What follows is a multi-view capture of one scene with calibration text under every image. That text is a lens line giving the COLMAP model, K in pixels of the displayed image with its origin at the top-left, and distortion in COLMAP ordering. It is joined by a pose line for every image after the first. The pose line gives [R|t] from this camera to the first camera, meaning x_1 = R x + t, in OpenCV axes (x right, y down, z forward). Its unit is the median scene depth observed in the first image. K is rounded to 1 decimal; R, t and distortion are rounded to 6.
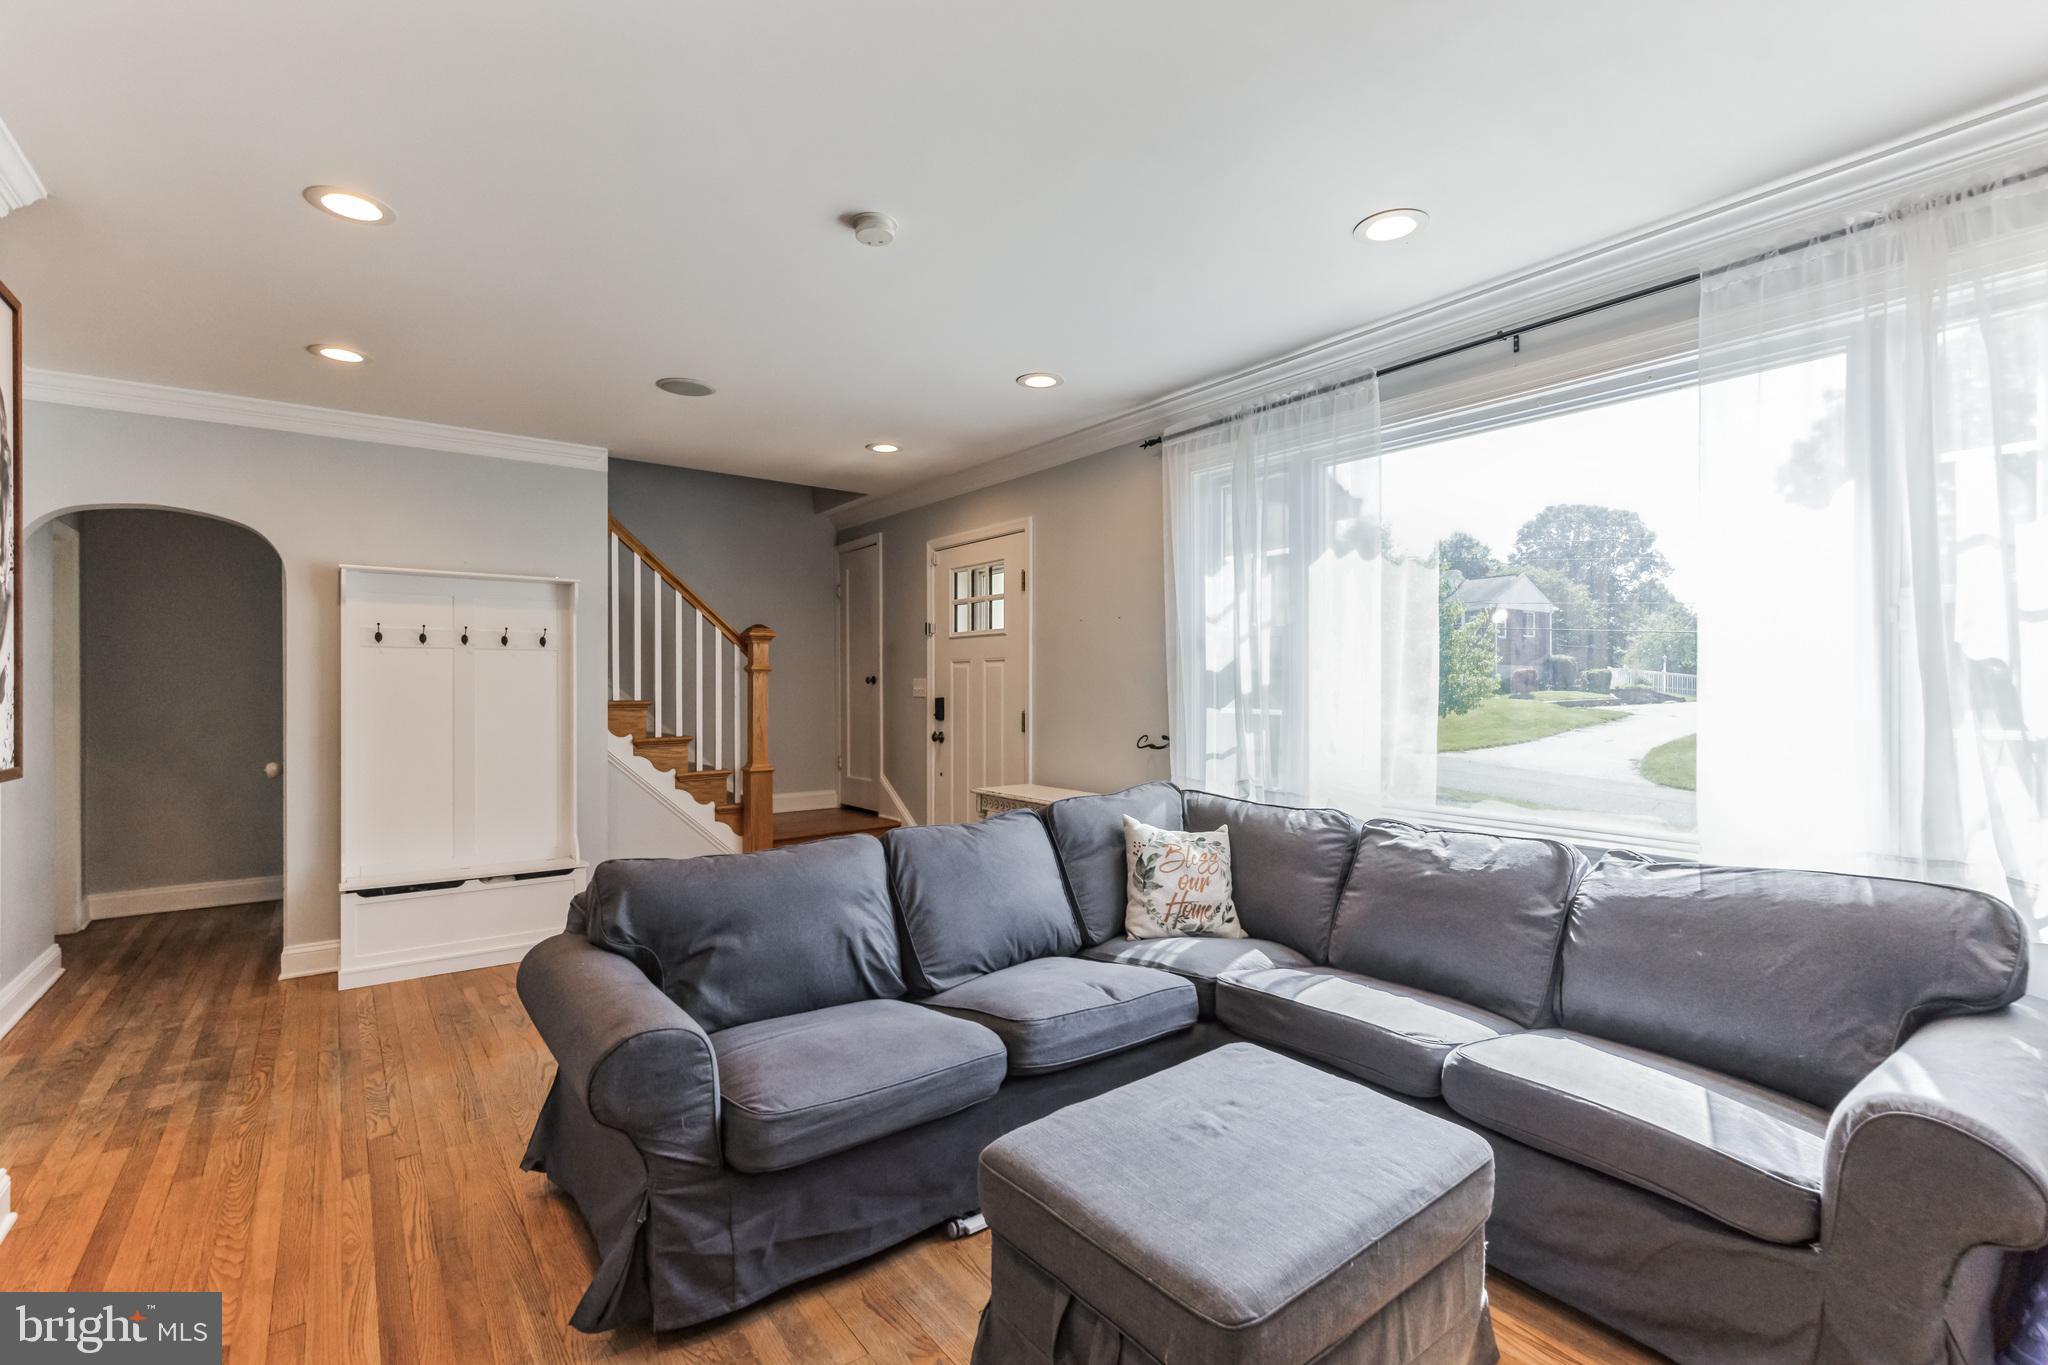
lens RADIAL K [[916.7, 0, 1026.5], [0, 916.7, 691.4], [0, 0, 1]] dist [-0.000656, 0.000229]
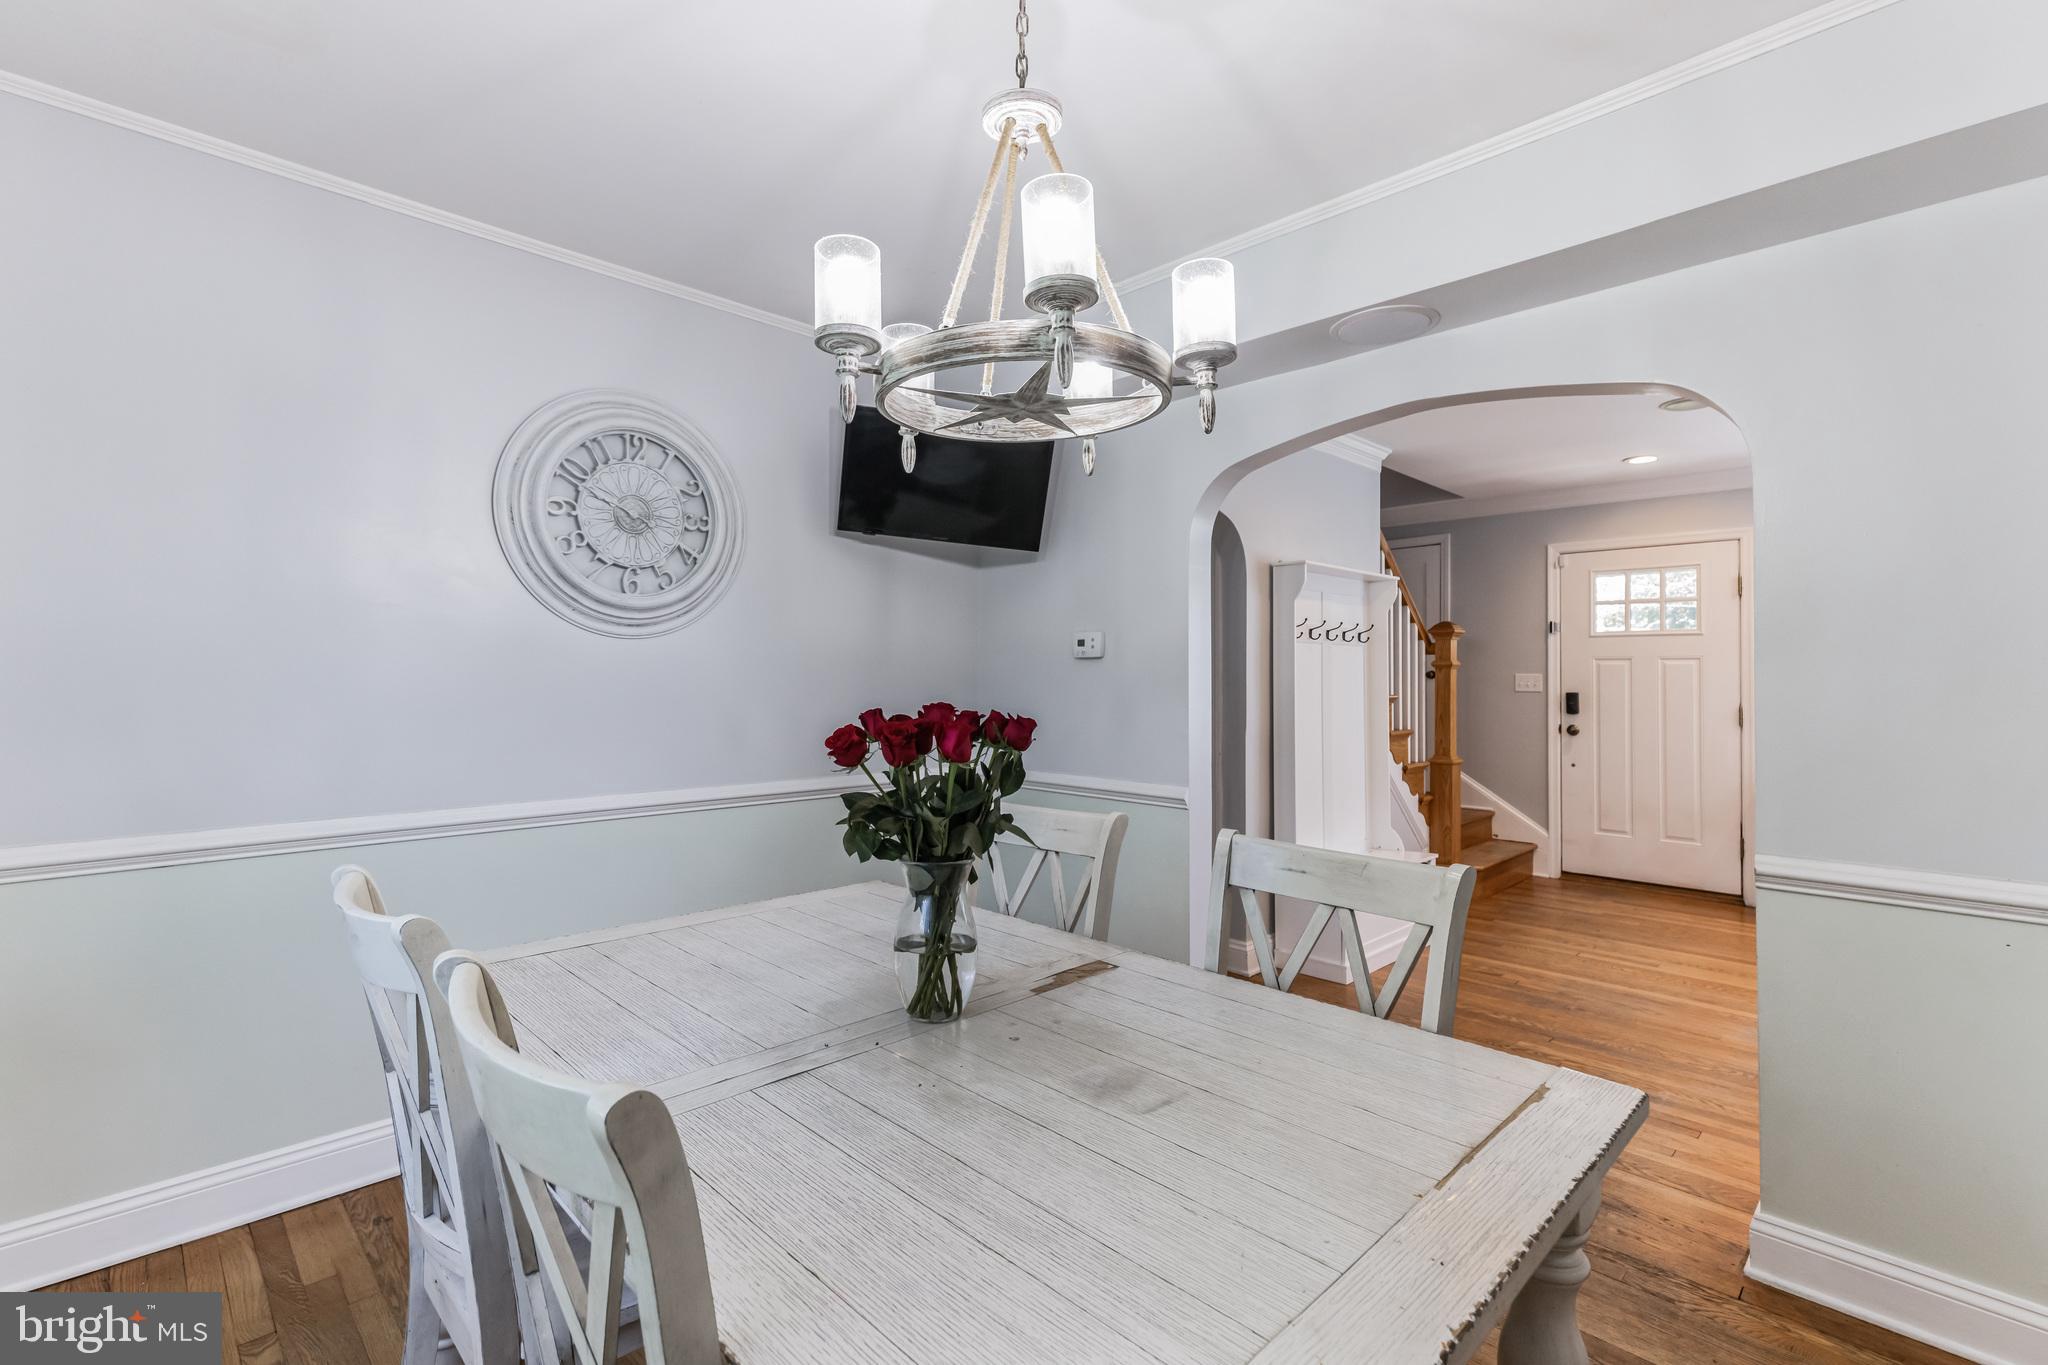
lens RADIAL K [[917.0, 0, 1028.3], [0, 917.0, 675.1], [0, 0, 1]] dist [0.005428, -0.000454]
pose [[0.990972, 0.007706, 0.133850, -0.952070], [-0.006862, 0.999954, -0.006766, -0.002296], [-0.133896, 0.005786, 0.990978, 0.036973]]
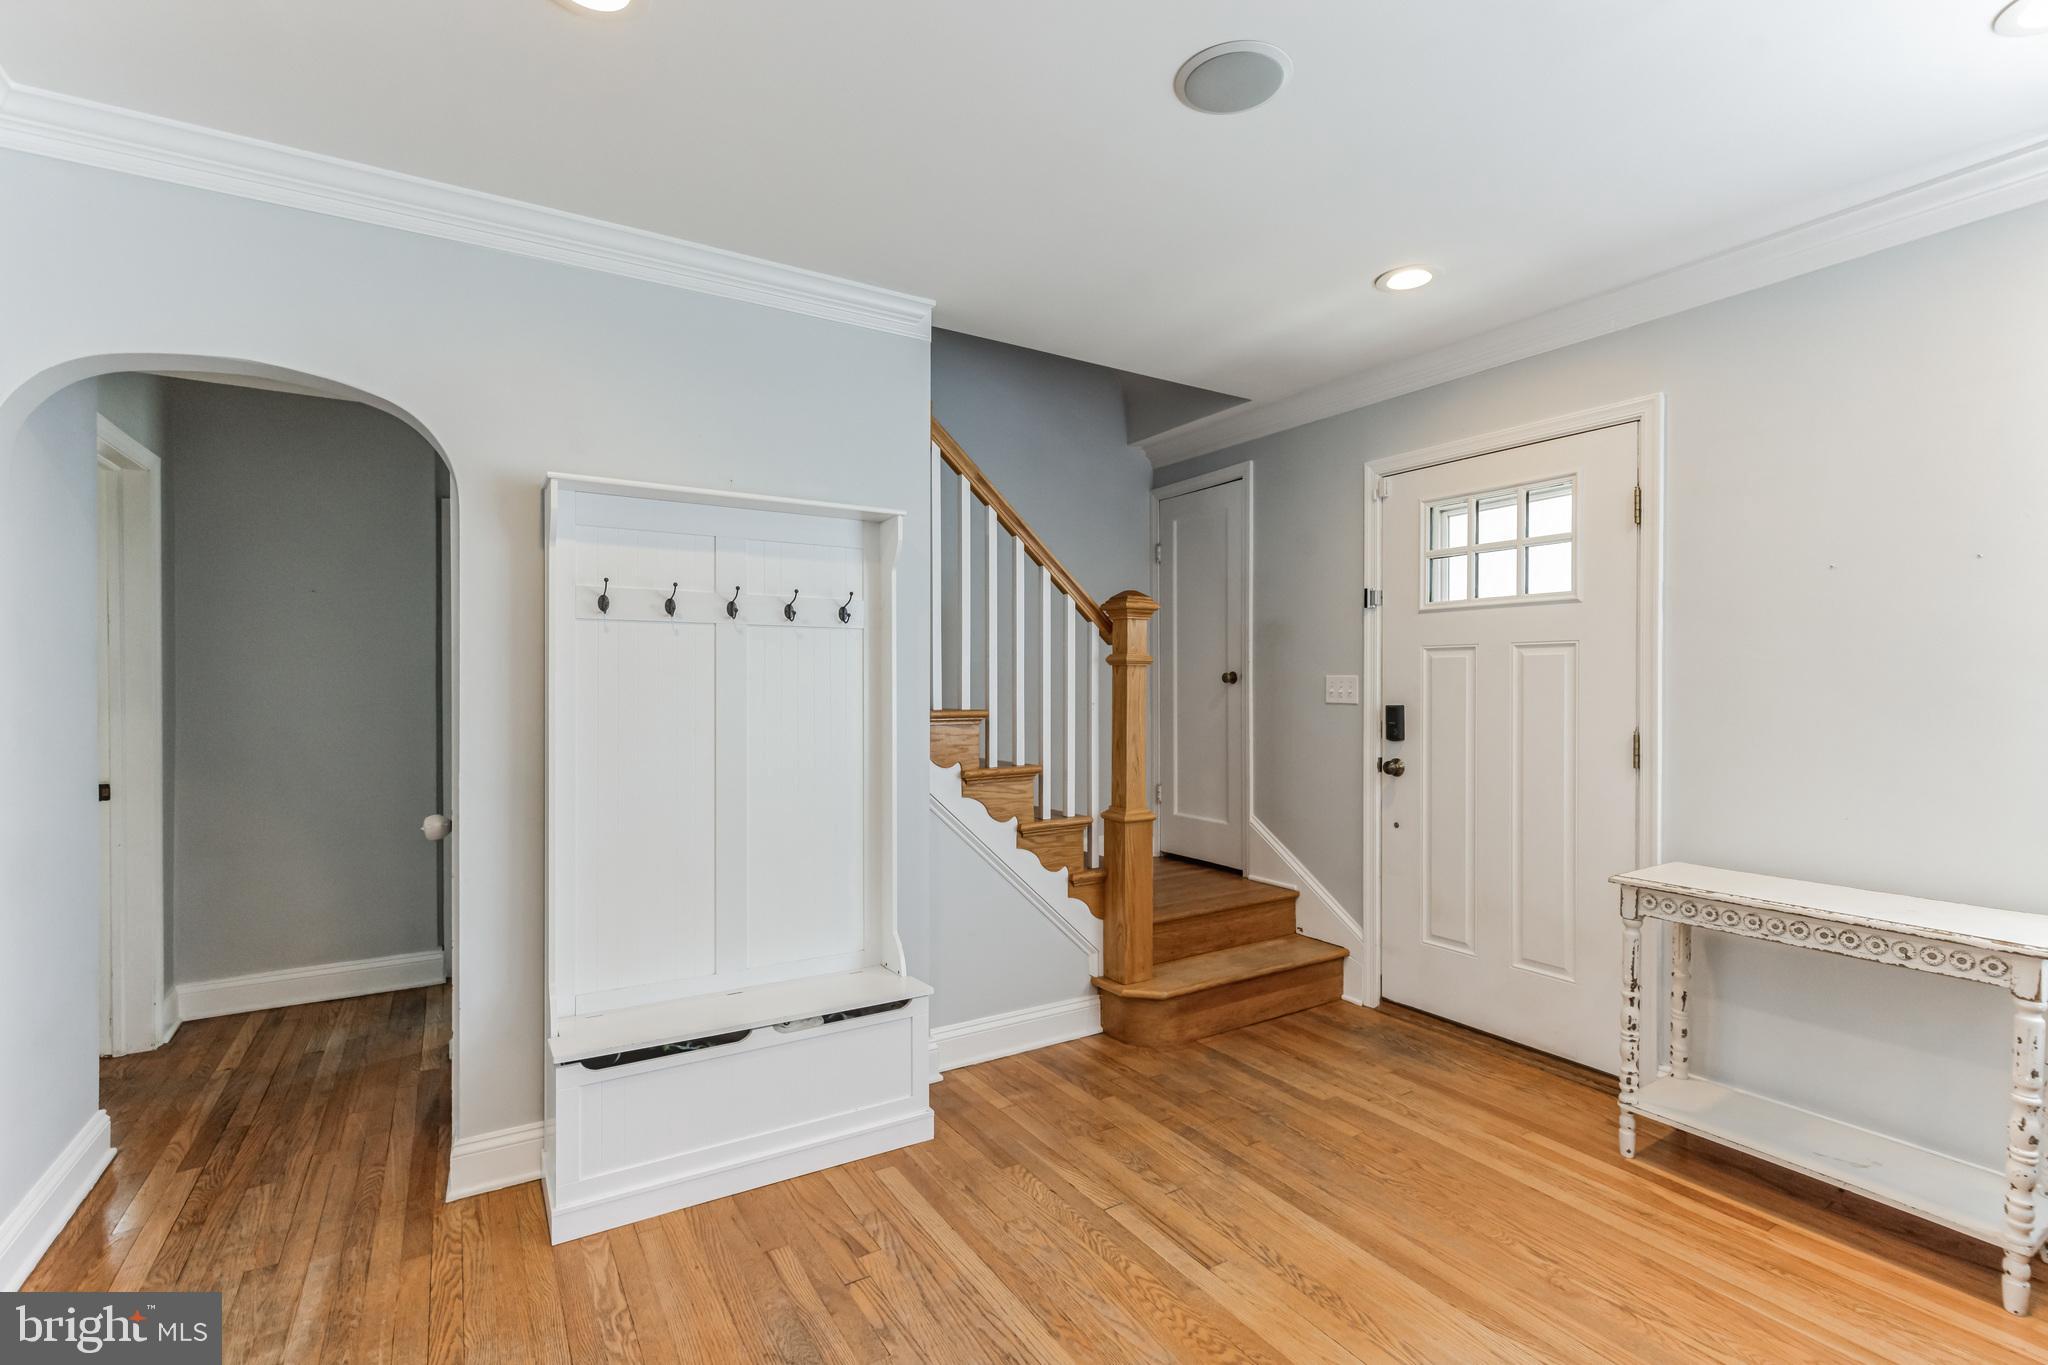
lens RADIAL K [[921.4, 0, 1017.6], [0, 921.4, 693.1], [0, 0, 1]] dist [0.004735, -0.000388]
pose [[0.995018, 0.002766, -0.099656, -0.324056], [-0.002286, 0.999985, 0.004939, -0.004663], [0.099668, -0.004686, 0.995010, 0.370450]]
